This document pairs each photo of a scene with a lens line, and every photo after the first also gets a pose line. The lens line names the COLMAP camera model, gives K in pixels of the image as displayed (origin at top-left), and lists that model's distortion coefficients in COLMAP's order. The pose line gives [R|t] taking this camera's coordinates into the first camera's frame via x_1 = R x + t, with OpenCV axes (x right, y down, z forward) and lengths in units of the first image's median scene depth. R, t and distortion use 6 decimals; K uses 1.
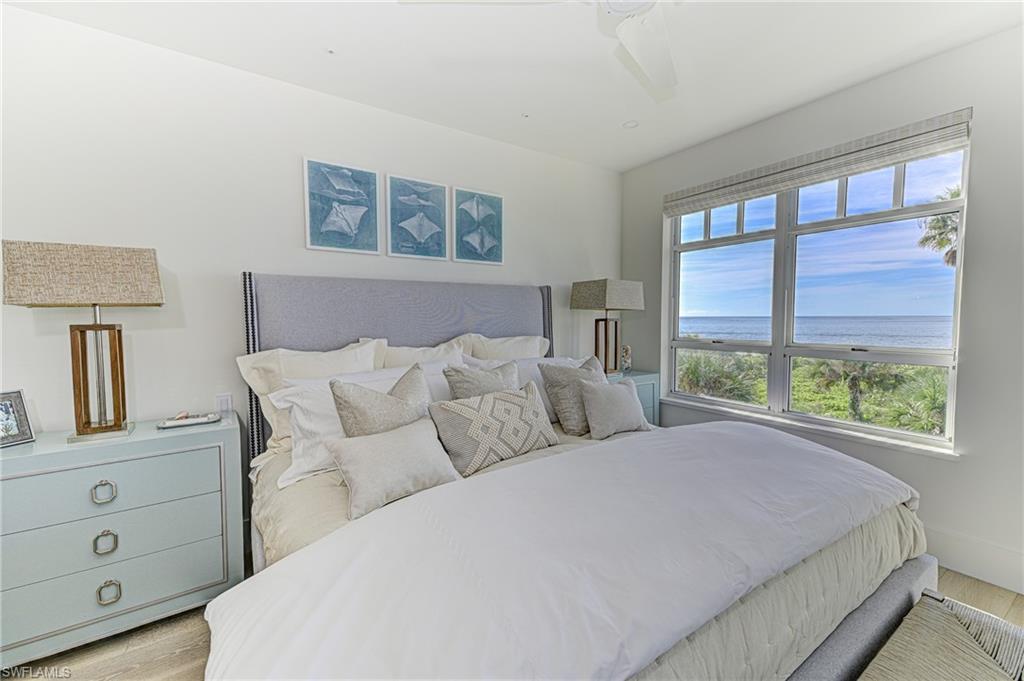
lens RADIAL K [[420.7, 0, 512.0], [0, 420.7, 340.5], [0, 0, 1]] dist [0.017612, -0.000183]
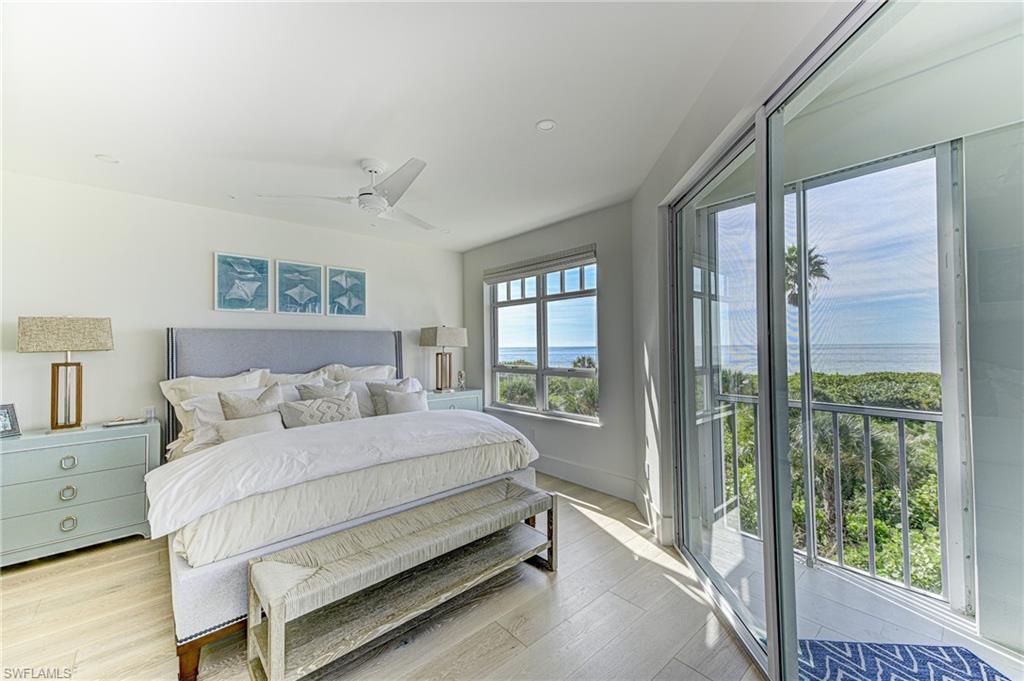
lens RADIAL K [[400.2, 0, 509.0], [0, 400.2, 340.1], [0, 0, 1]] dist [0.025647, -0.005461]
pose [[0.990563, -0.006213, 0.136920, 0.351439], [0.016400, 0.997168, -0.073399, 0.013948], [-0.136076, 0.074952, 0.987859, -0.557471]]
